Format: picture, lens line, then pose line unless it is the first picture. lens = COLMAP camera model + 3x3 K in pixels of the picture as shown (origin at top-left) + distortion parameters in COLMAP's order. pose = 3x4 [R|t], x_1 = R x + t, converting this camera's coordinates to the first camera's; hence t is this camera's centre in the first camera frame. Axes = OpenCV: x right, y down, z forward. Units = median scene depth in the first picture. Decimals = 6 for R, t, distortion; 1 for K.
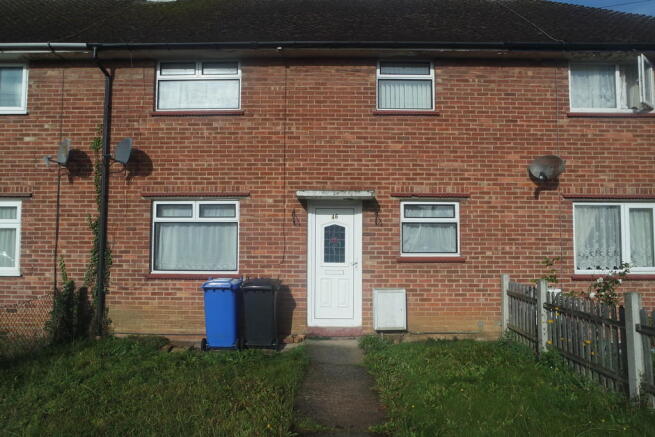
lens RADIAL K [[460.7, 0, 320.1], [0, 460.7, 222.1], [0, 0, 1]] dist [-0.084366, 0.065227]
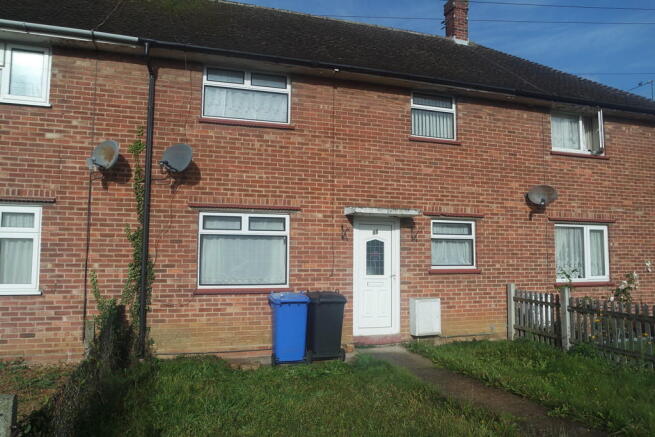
lens RADIAL K [[460.7, 0, 320.1], [0, 460.7, 222.1], [0, 0, 1]] dist [-0.084366, 0.065227]
pose [[0.952772, 0.025068, 0.302649, -0.418576], [-0.019258, 0.999569, -0.022166, -0.008973], [-0.303074, 0.015290, 0.952844, 0.018138]]
